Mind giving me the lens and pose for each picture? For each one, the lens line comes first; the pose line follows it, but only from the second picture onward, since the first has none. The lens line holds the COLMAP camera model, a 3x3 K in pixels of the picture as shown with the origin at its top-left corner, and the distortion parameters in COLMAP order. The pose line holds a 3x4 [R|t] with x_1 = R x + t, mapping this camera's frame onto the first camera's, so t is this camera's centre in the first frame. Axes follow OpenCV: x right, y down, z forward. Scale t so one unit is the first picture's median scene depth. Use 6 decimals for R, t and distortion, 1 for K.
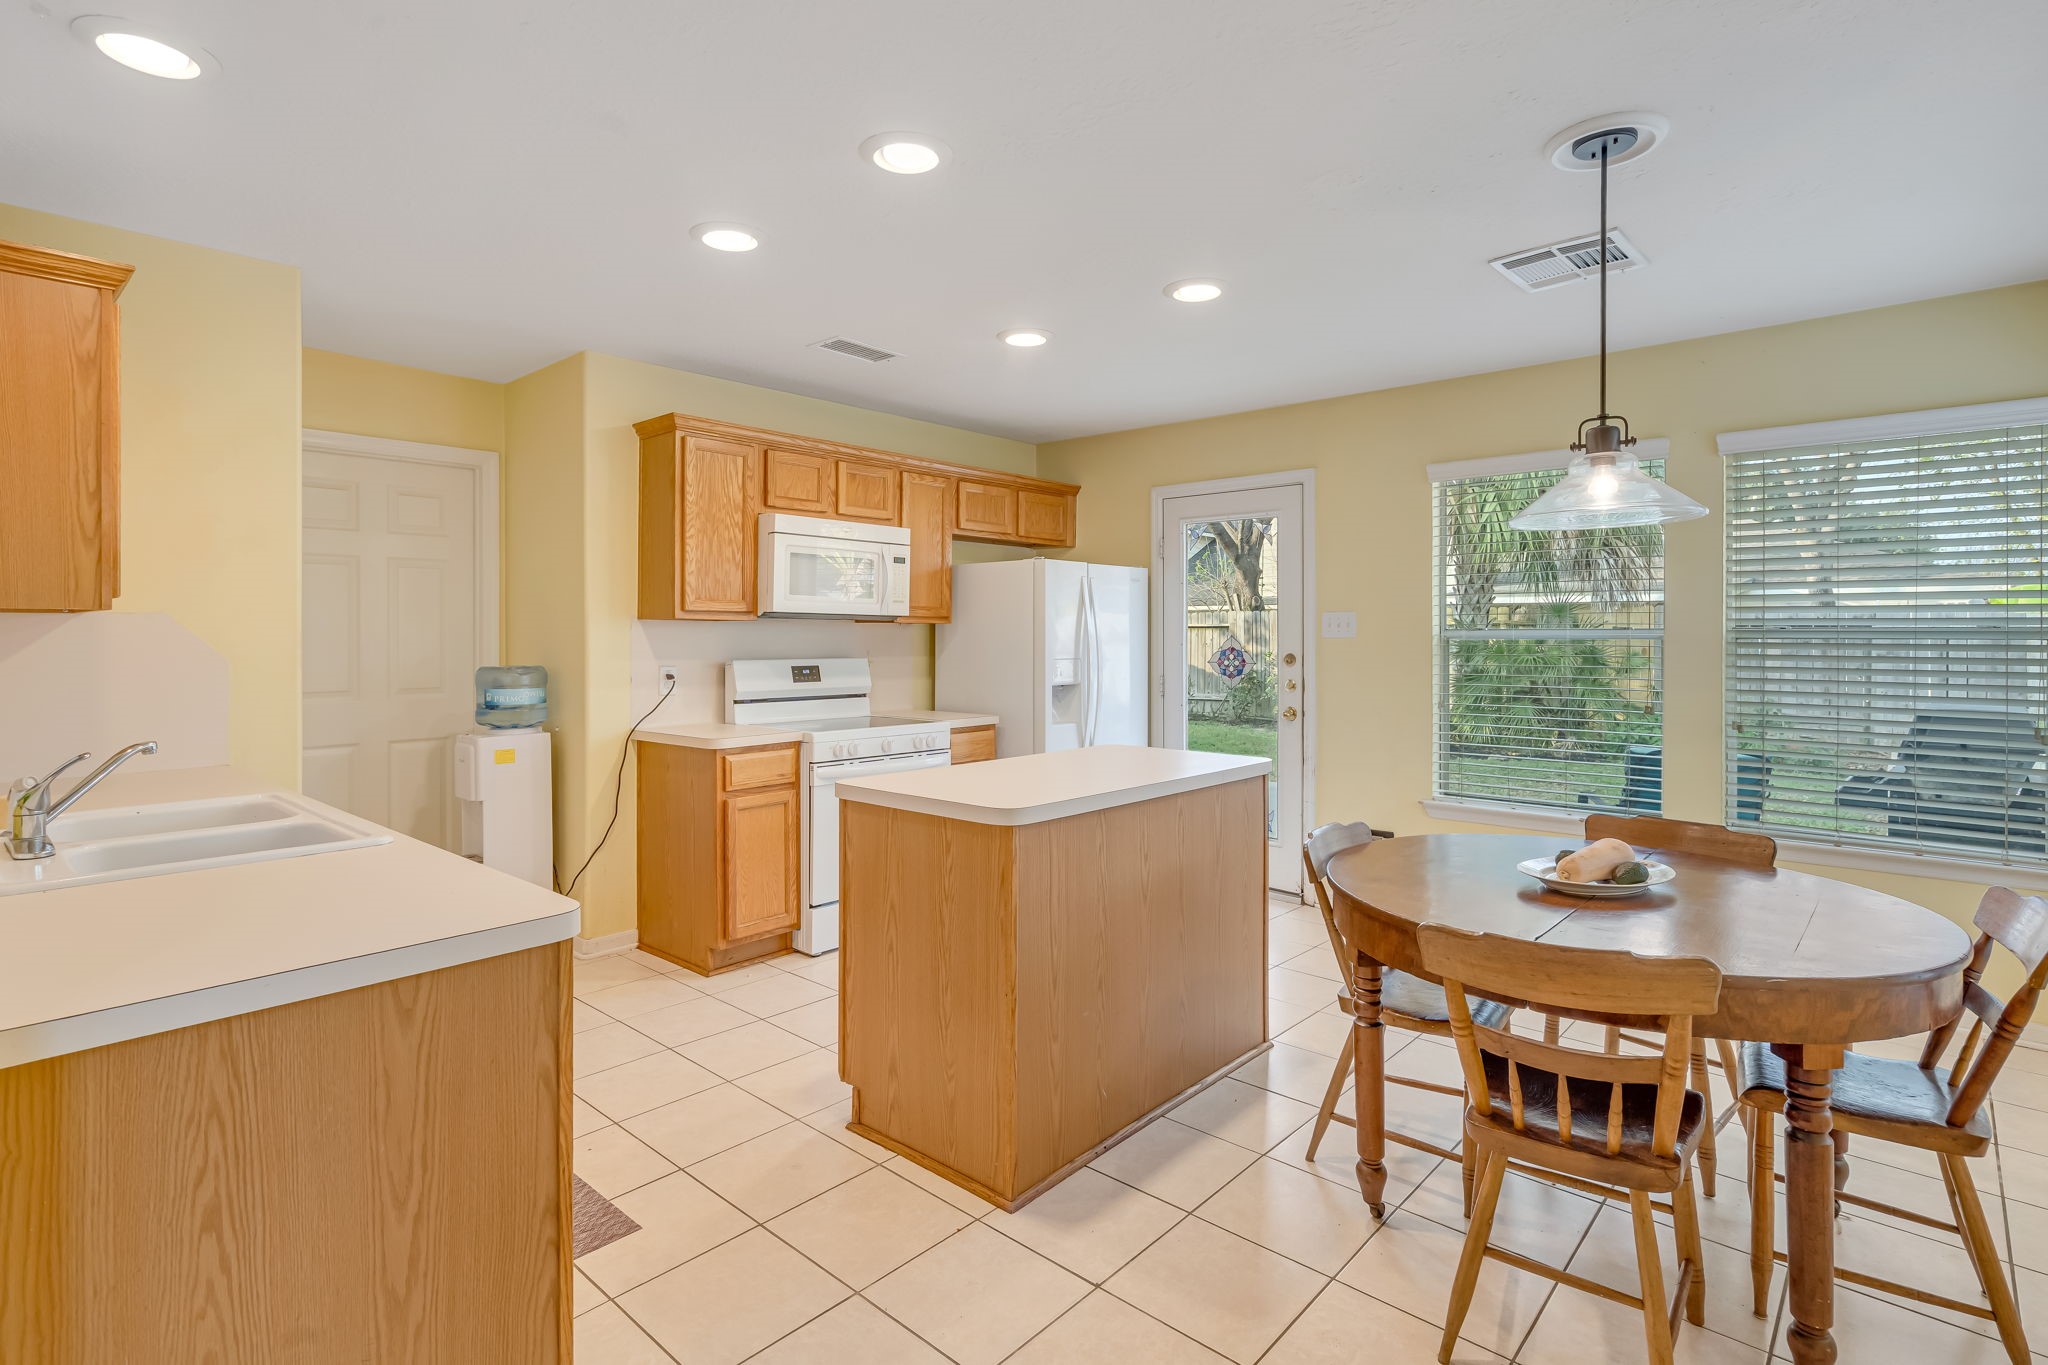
lens RADIAL K [[1002.6, 0, 1007.0], [0, 1002.6, 636.7], [0, 0, 1]] dist [0.003087, 0.000418]
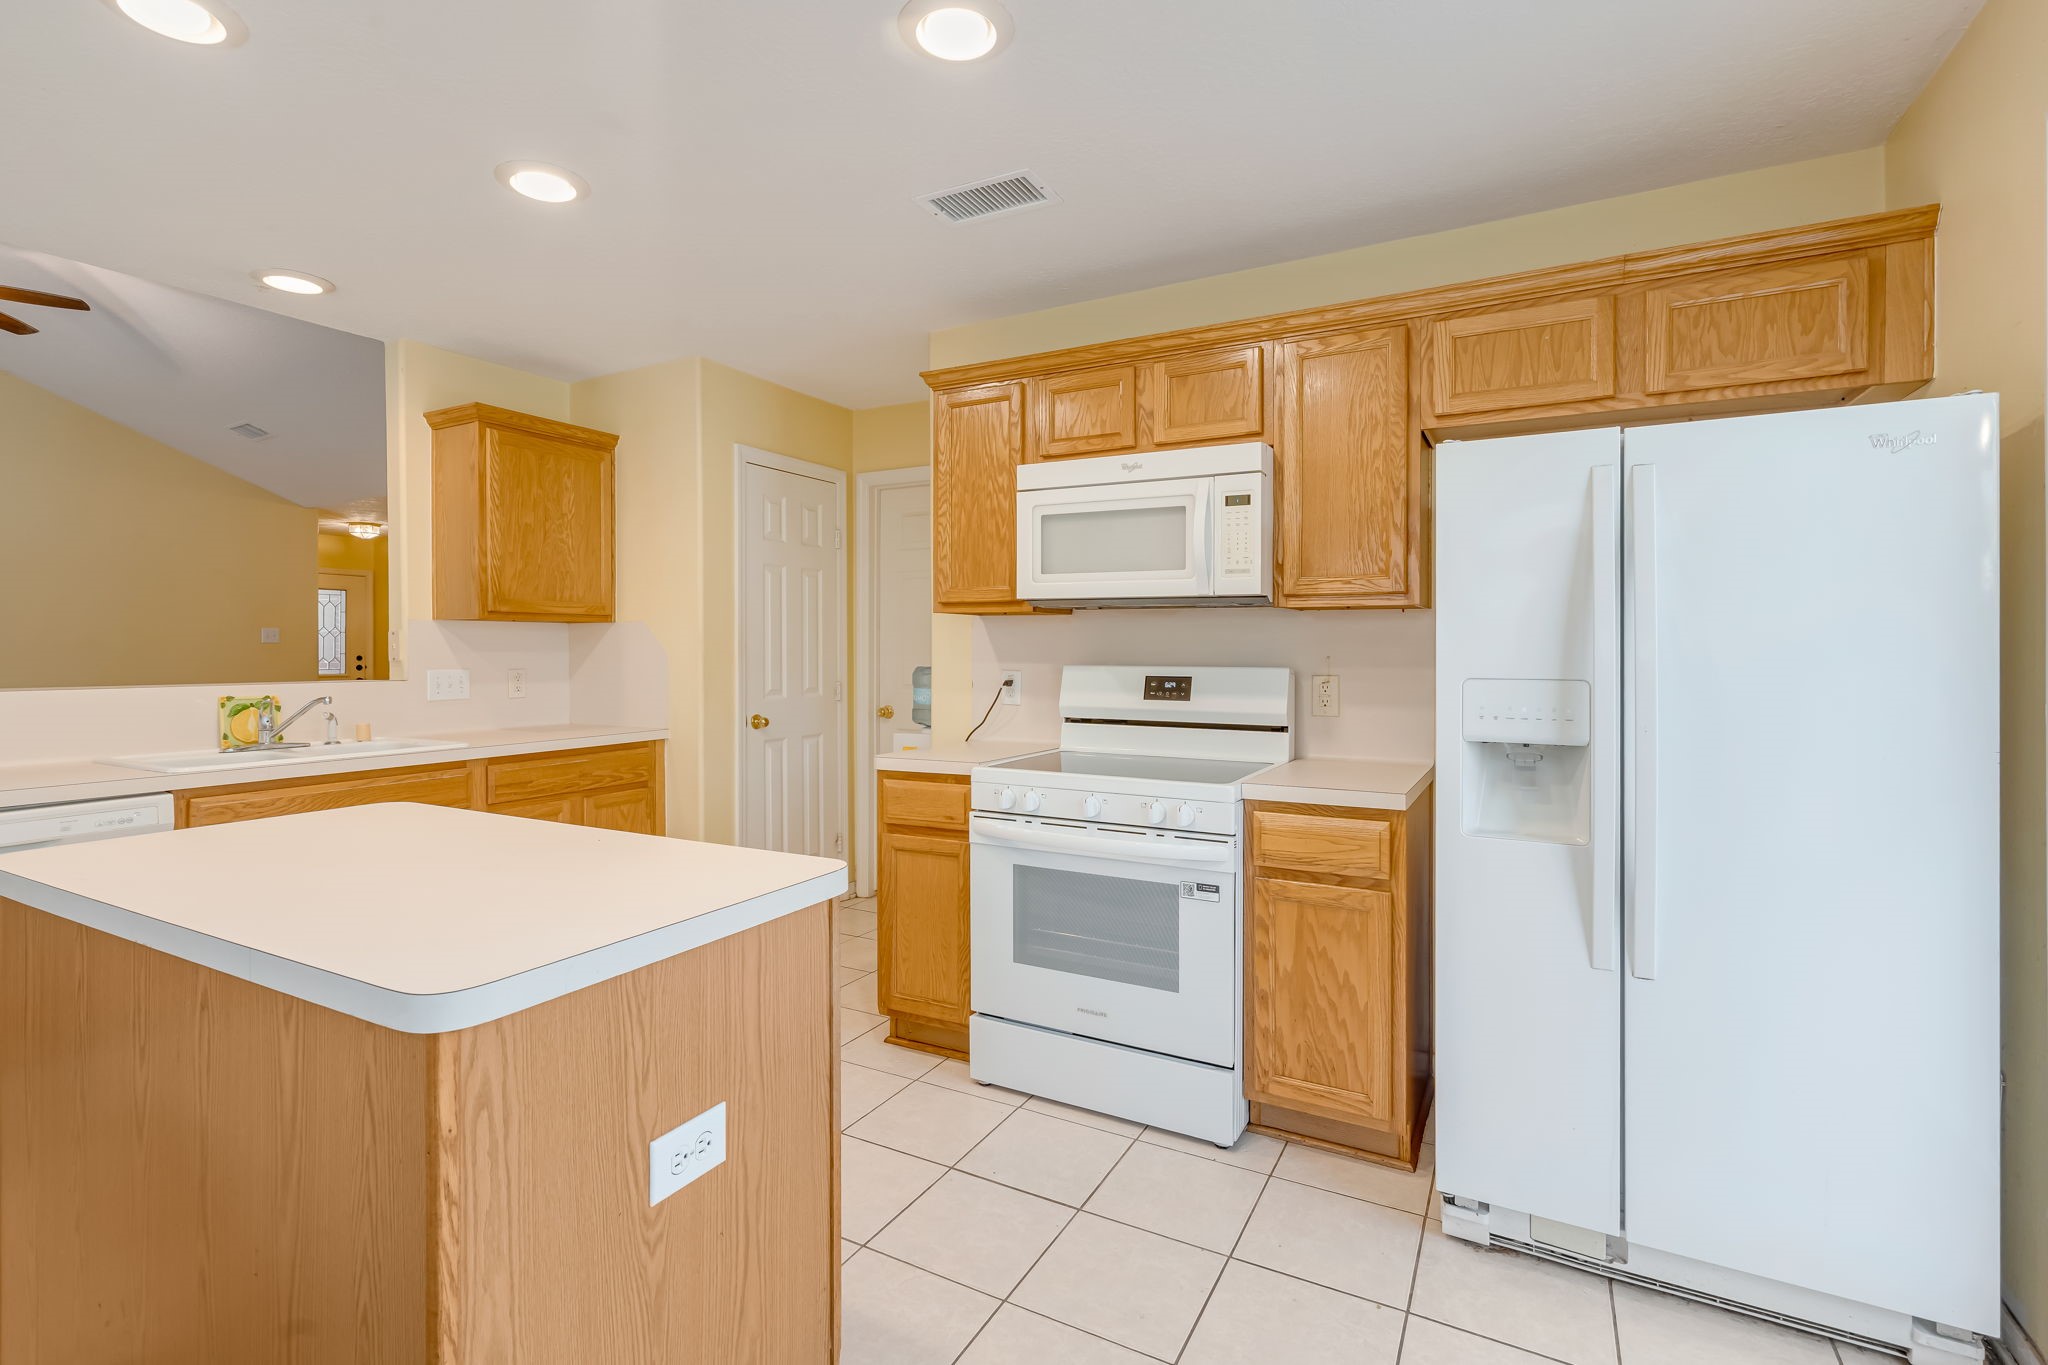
lens RADIAL K [[941.2, 0, 1038.6], [0, 941.2, 647.7], [0, 0, 1]] dist [0.001367, 0.001878]
pose [[0.249924, 0.000063, -0.968265, 0.422573], [-0.000788, 1.000000, -0.000139, 0.010535], [0.968265, 0.000798, 0.249924, 0.805085]]
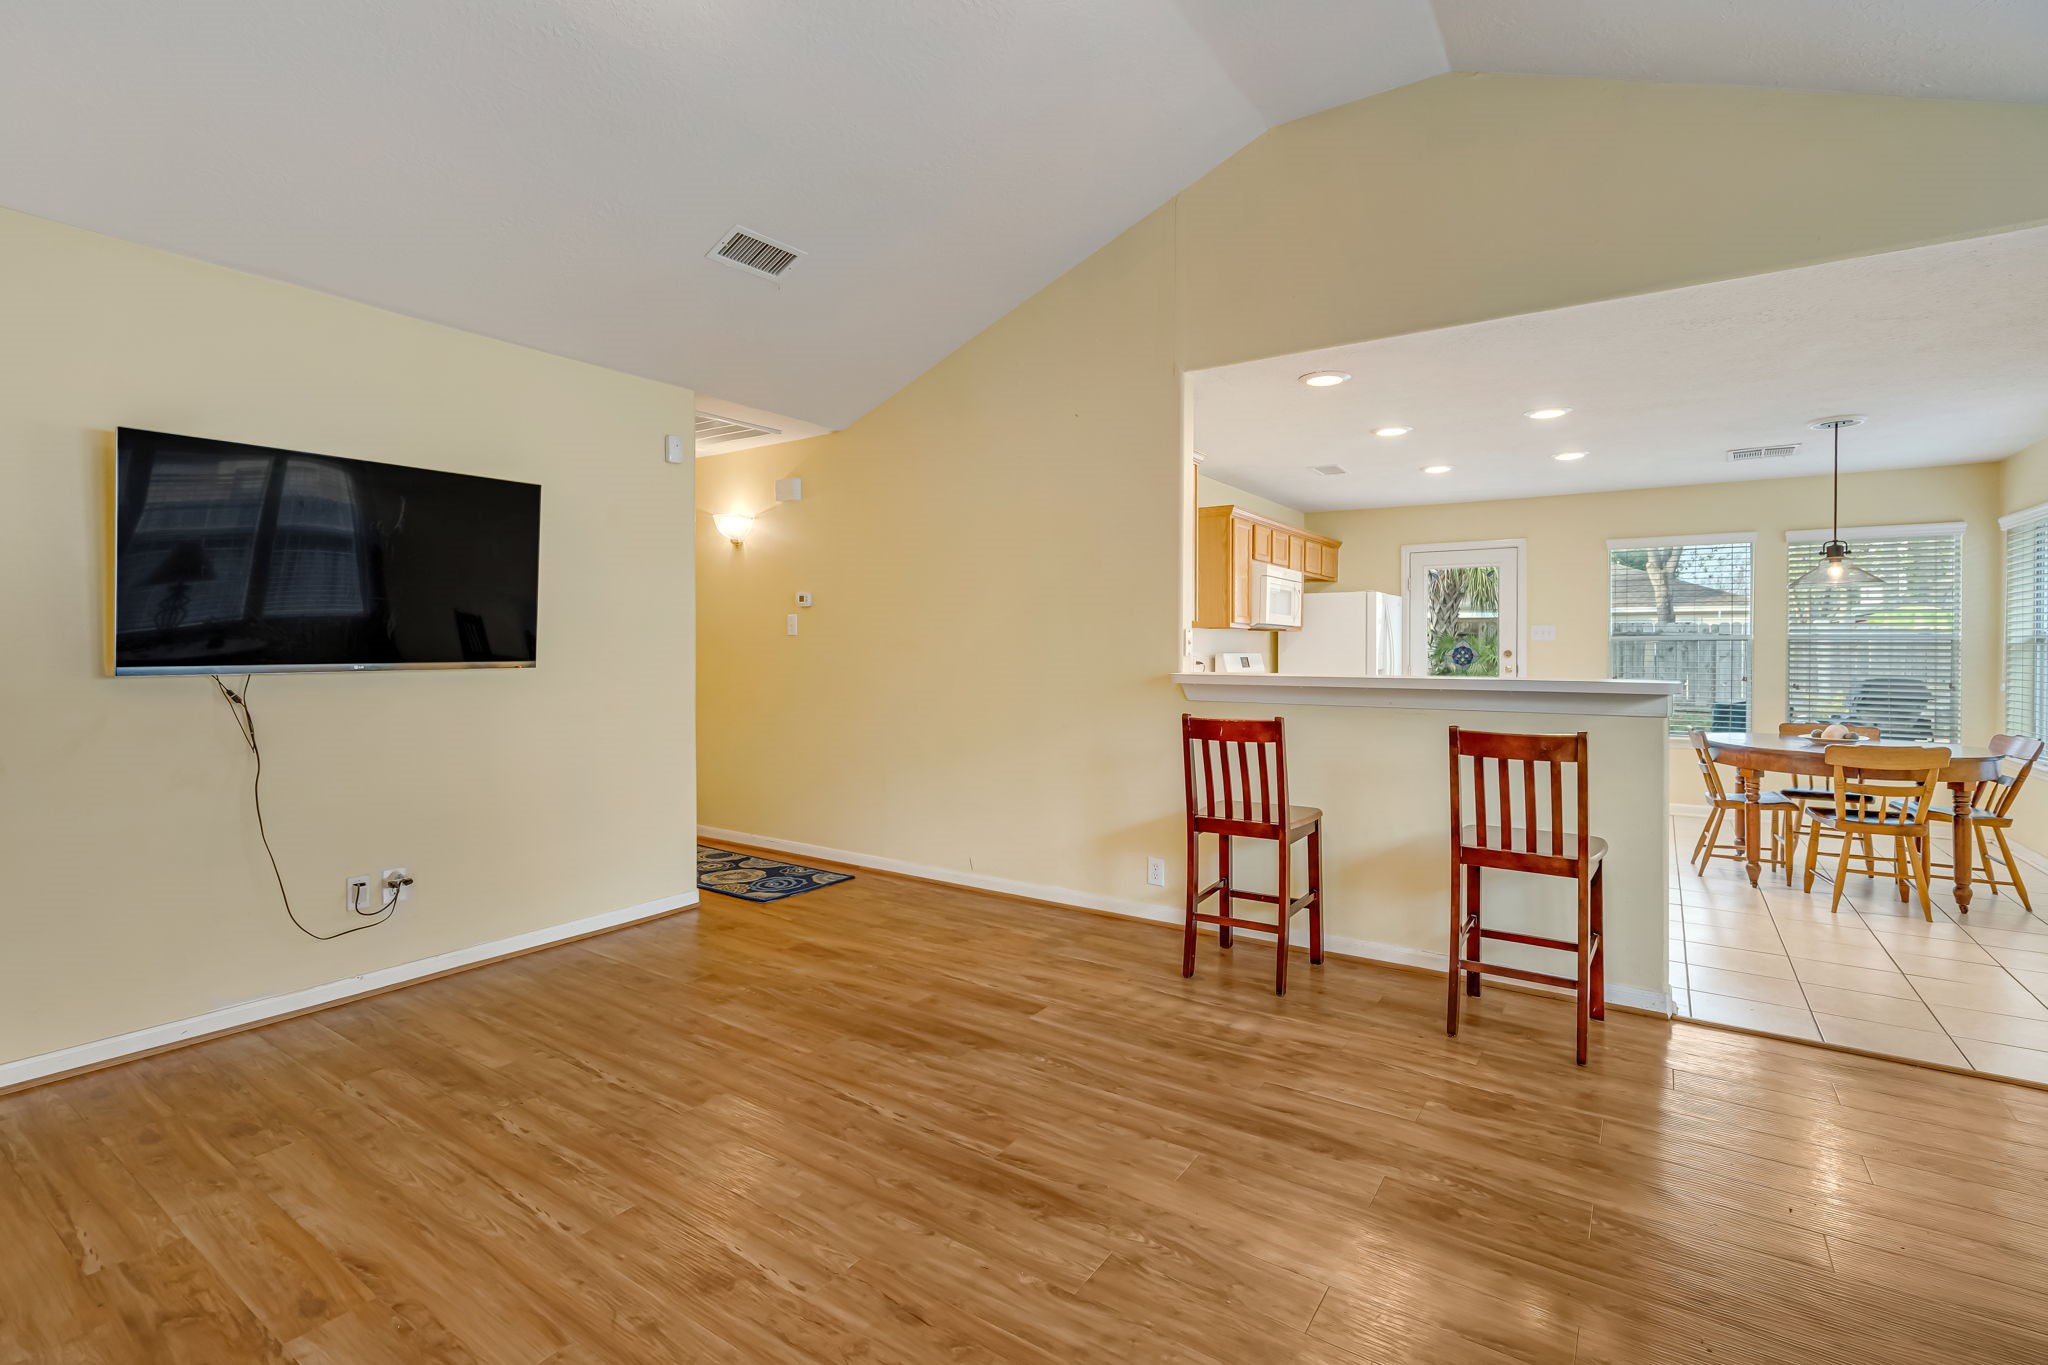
lens RADIAL K [[941.2, 0, 1017.2], [0, 941.2, 638.6], [0, 0, 1]] dist [0.001367, 0.001878]
pose [[0.989659, 0.000210, 0.143437, -0.807968], [0.000959, 0.999967, -0.008080, 0.010883], [-0.143434, 0.008134, 0.989626, -0.451076]]
